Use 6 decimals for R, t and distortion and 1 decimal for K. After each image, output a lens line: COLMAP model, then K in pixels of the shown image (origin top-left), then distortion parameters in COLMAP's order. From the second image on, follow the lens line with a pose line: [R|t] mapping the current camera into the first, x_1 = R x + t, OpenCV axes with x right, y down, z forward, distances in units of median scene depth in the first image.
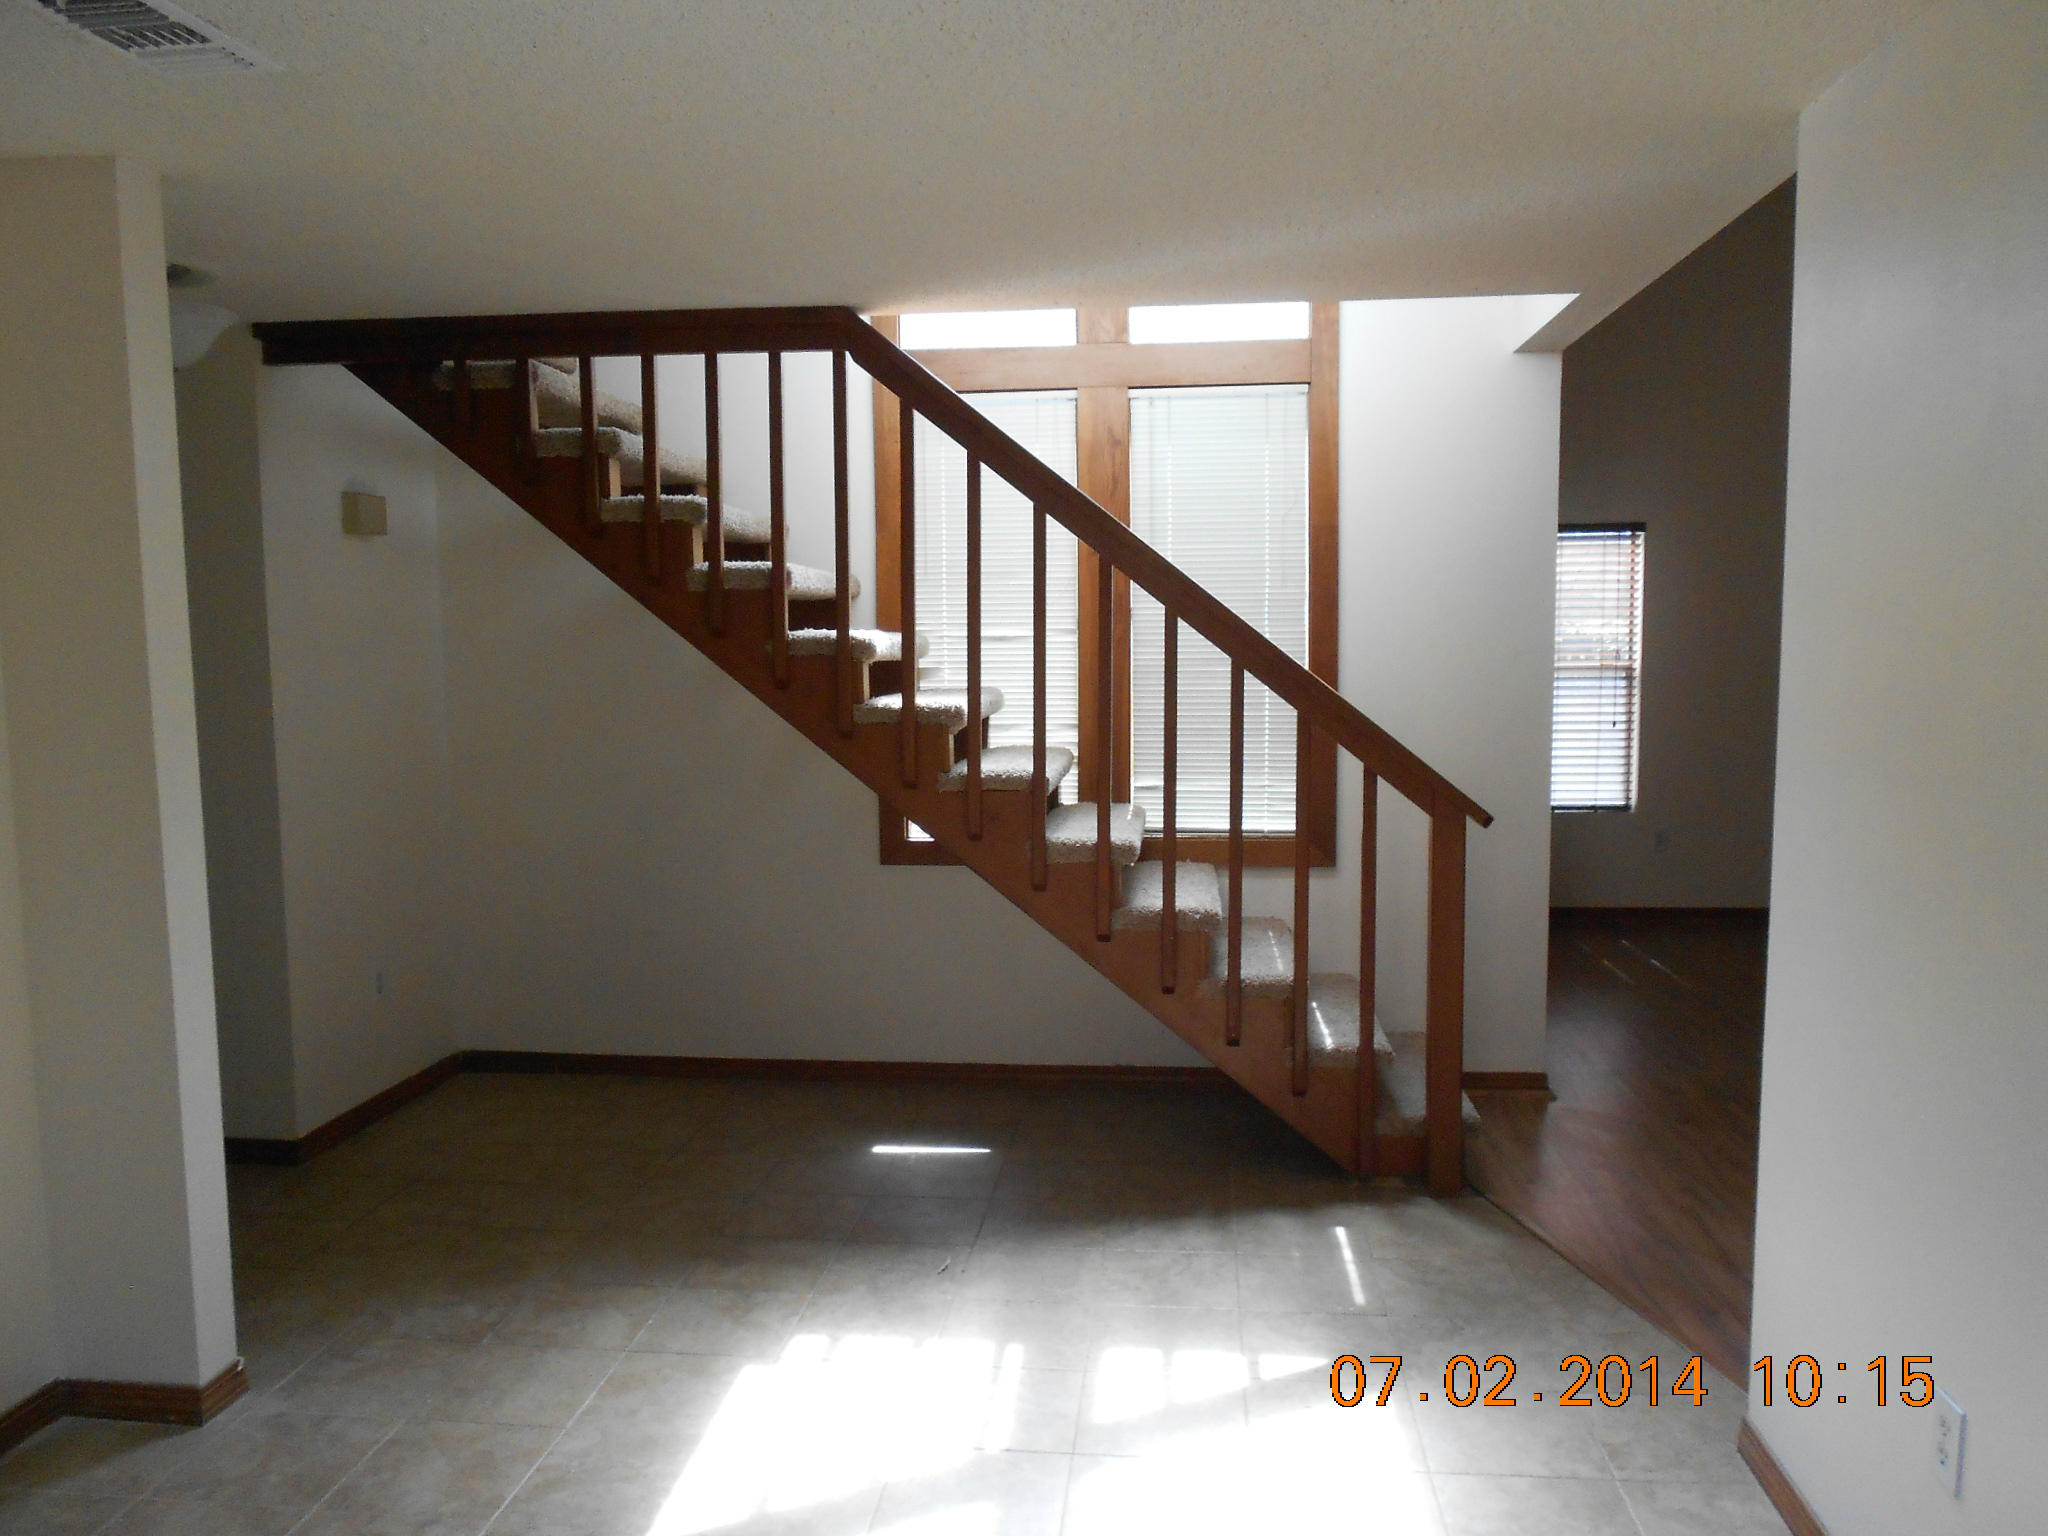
lens RADIAL K [[1587.2, 0, 1024.0], [0, 1587.2, 768.0], [0, 0, 1]] dist [-0.042877, -0.000728]
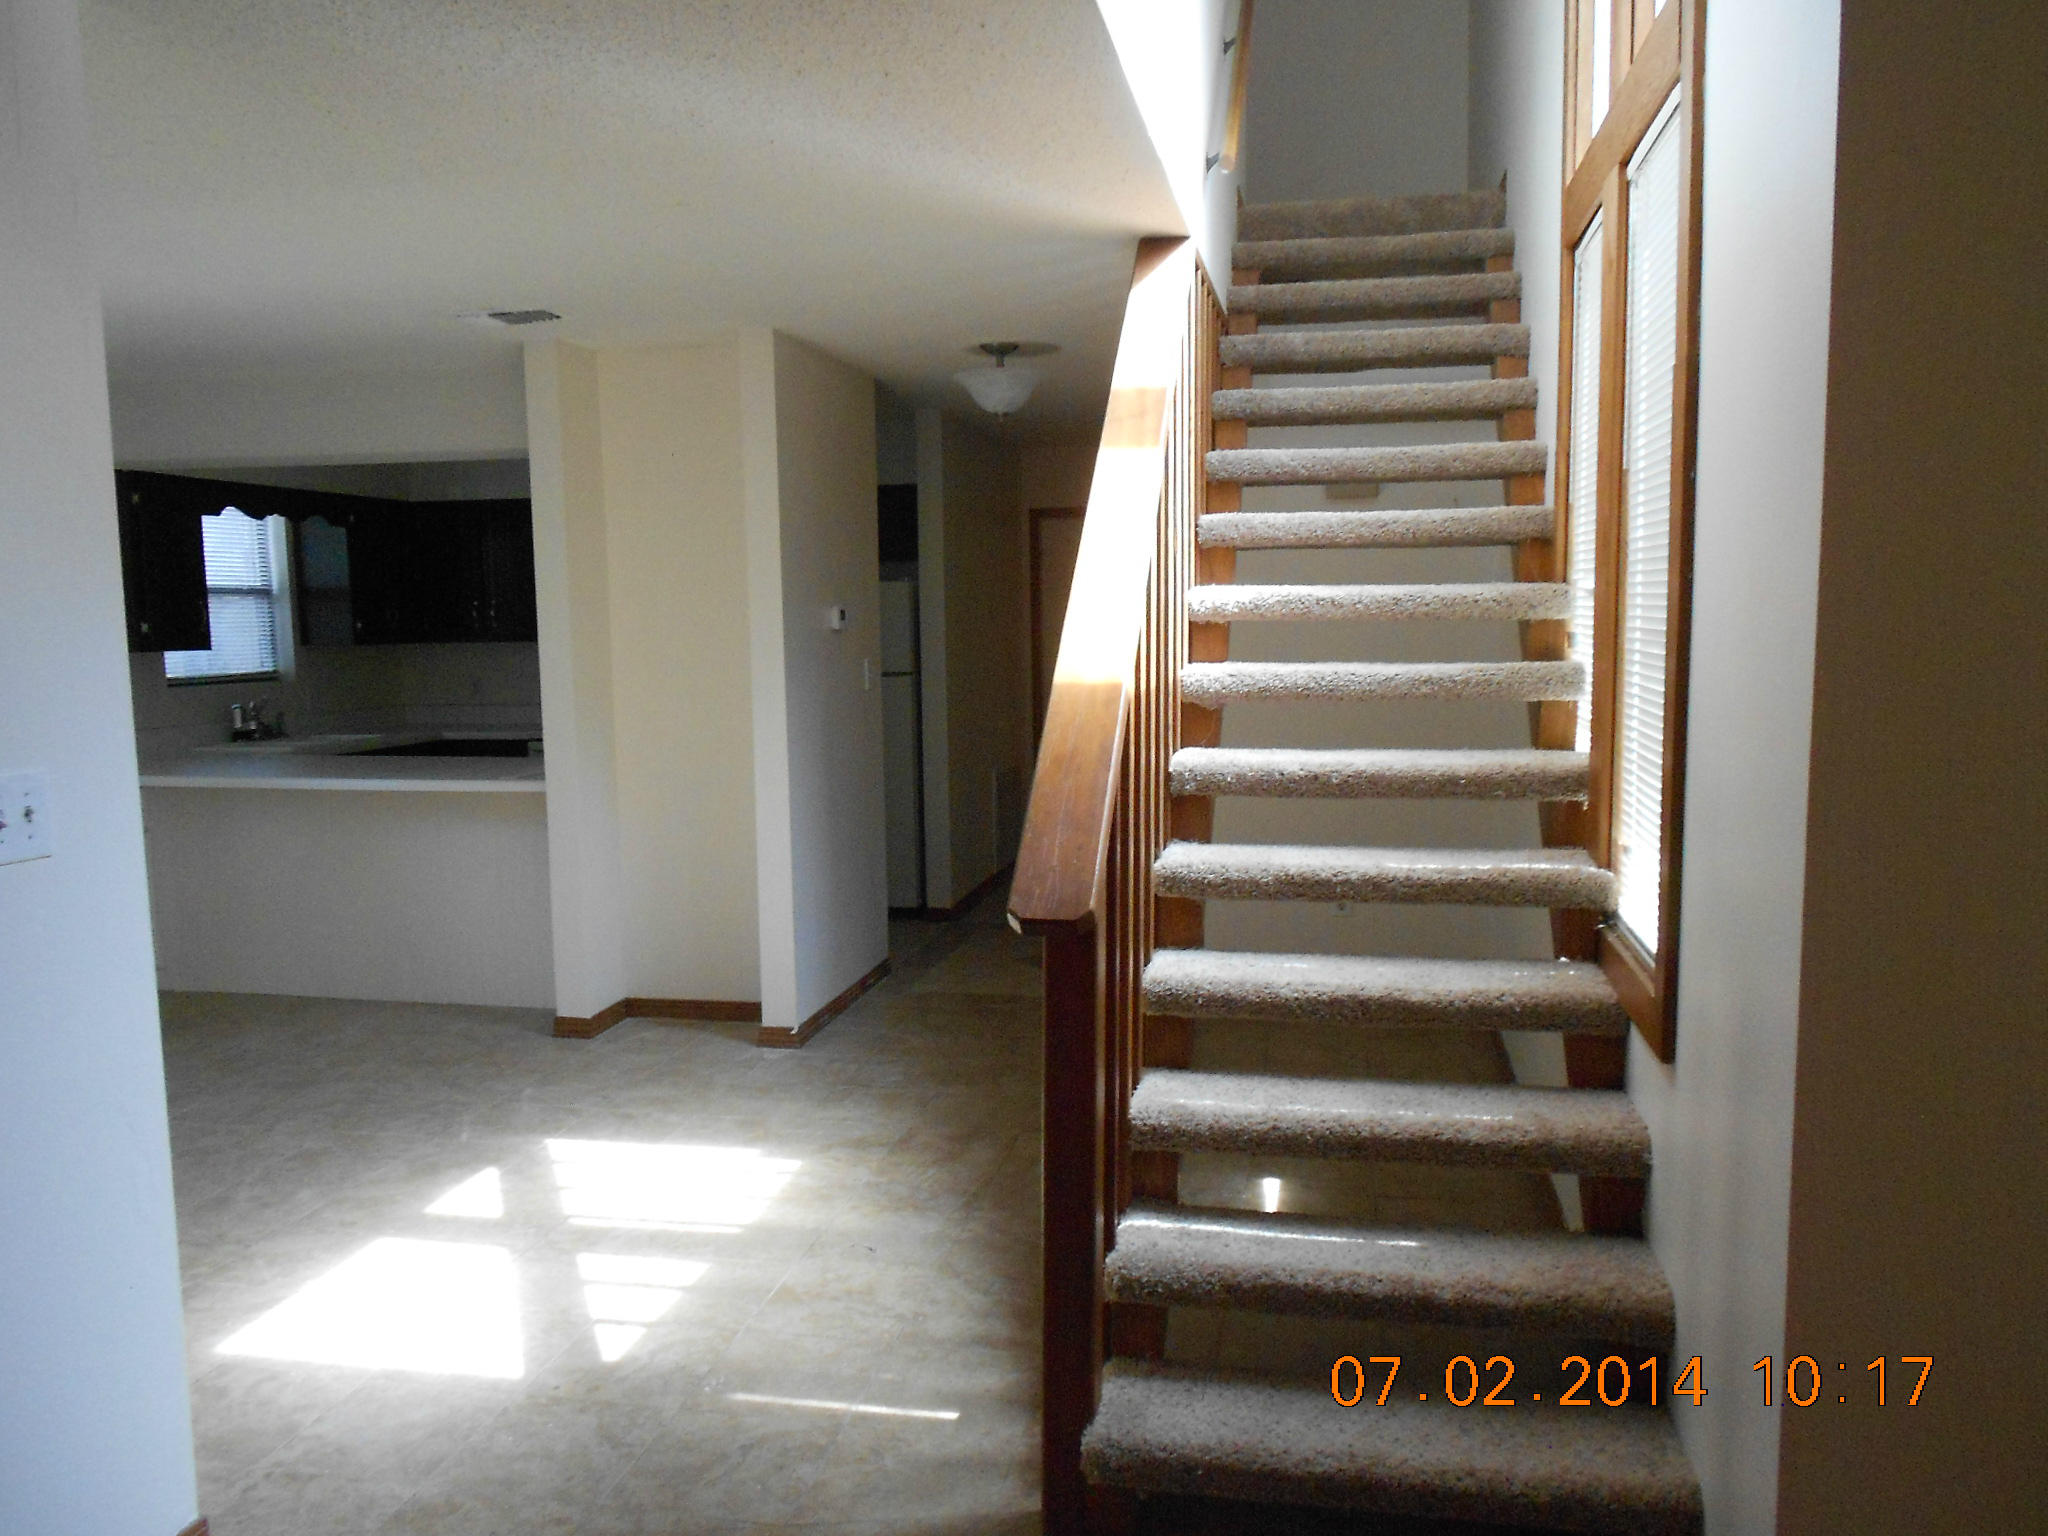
lens RADIAL K [[1549.1, 0, 1024.0], [0, 1549.1, 768.0], [0, 0, 1]] dist [-0.009069, -0.001246]
pose [[-0.090610, 0.112304, -0.989534, 0.977694], [-0.067924, 0.990611, 0.118646, -0.106271], [0.993567, 0.077964, -0.082131, 1.194599]]
